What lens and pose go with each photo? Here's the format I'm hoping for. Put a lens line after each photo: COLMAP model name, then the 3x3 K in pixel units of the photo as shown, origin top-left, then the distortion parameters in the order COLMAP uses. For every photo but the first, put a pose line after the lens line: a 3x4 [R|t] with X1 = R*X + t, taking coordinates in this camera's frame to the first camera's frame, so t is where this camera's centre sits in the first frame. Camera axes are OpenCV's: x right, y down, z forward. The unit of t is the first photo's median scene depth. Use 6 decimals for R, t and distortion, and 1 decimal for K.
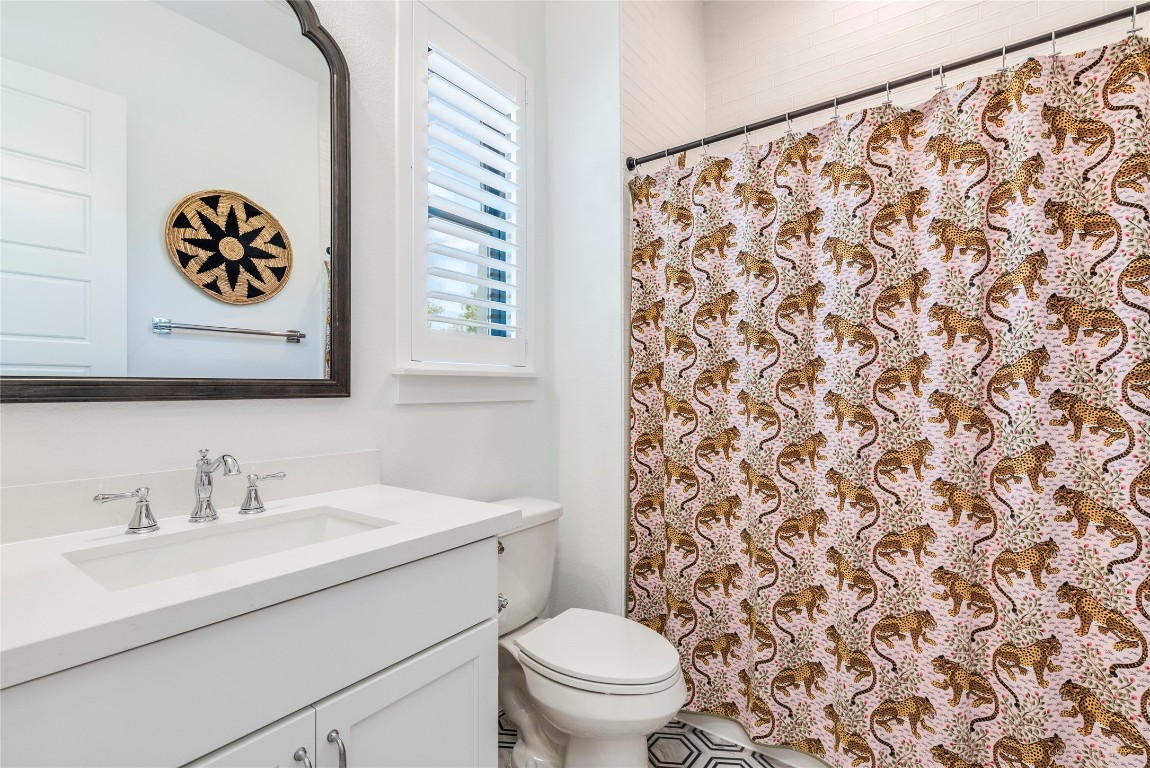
lens RADIAL K [[514.5, 0, 574.2], [0, 514.5, 389.6], [0, 0, 1]] dist [0.002419, 0.000024]
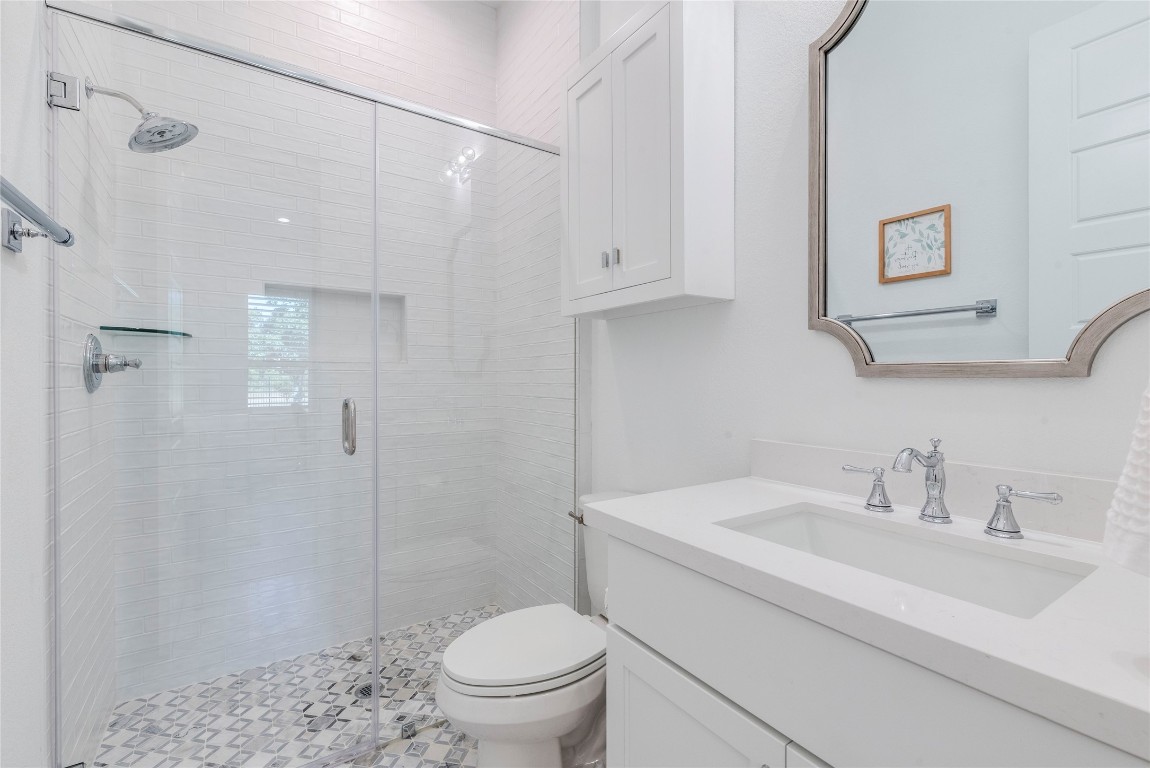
lens RADIAL K [[514.5, 0, 575.5], [0, 514.5, 381.5], [0, 0, 1]] dist [0.002419, 0.000024]
pose [[-0.331321, 0.002601, -0.943515, 0.367670], [0.008213, 0.999966, -0.000128, -0.003538], [0.943482, -0.007791, -0.331331, 0.683273]]
